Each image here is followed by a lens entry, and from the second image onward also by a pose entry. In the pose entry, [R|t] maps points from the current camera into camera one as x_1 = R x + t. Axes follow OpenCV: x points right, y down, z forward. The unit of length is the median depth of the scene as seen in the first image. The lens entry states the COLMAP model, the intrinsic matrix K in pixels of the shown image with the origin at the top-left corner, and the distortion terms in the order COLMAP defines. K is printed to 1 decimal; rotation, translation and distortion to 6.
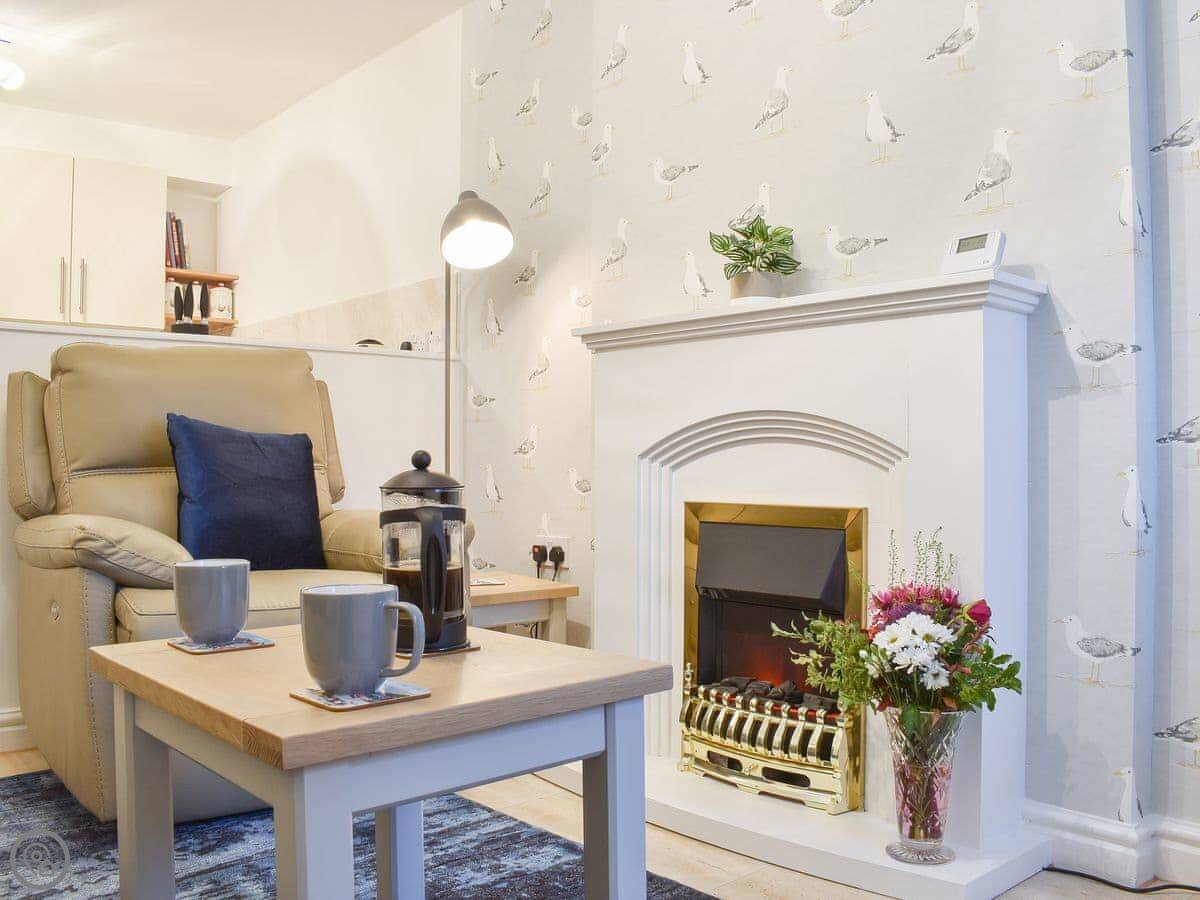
lens RADIAL K [[1063.2, 0, 602.1], [0, 1063.2, 446.6], [0, 0, 1]] dist [-0.079583, -0.010342]
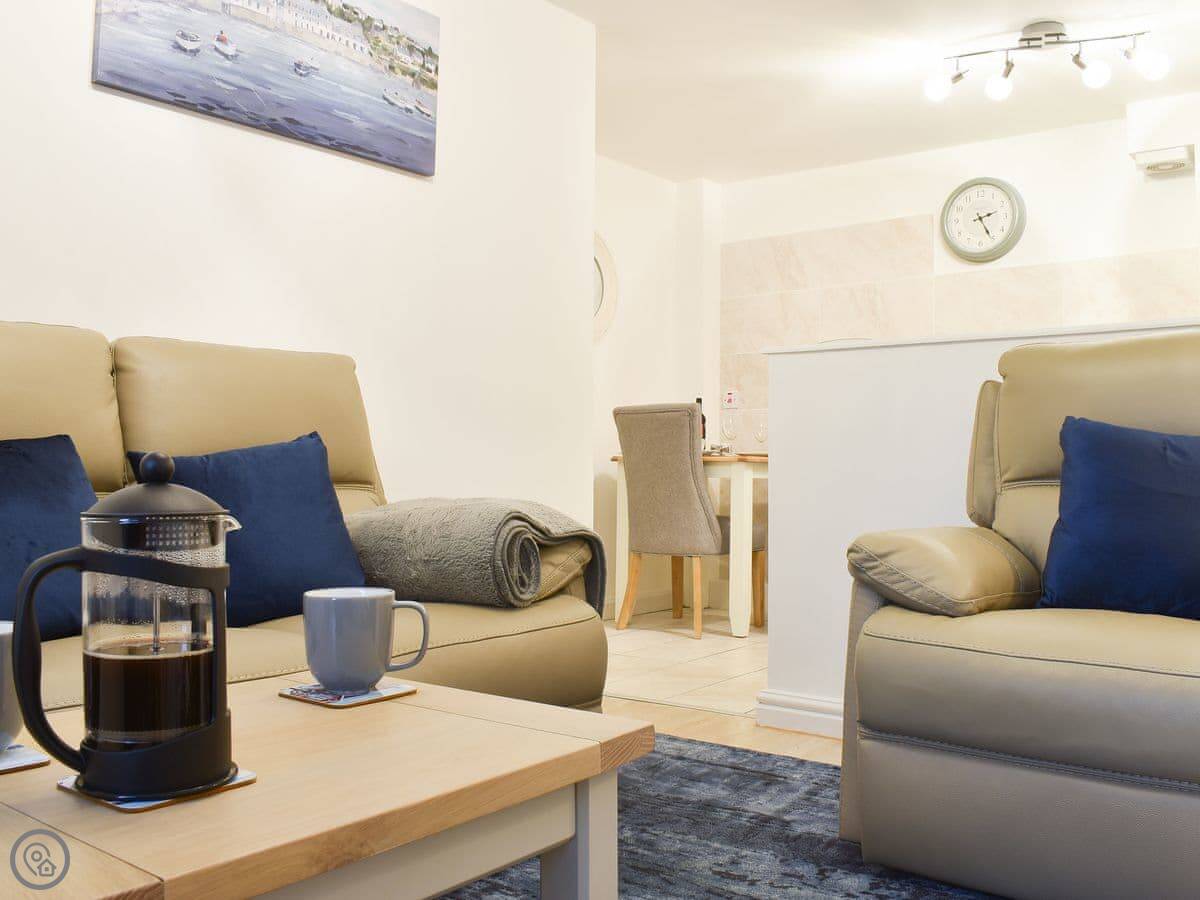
lens RADIAL K [[1063.2, 0, 599.8], [0, 1063.2, 450.8], [0, 0, 1]] dist [-0.079583, -0.010342]
pose [[0.187303, -0.014739, -0.982192, 0.913915], [0.007350, 0.999880, -0.013603, 0.013132], [0.982275, -0.004671, 0.187389, 1.179033]]
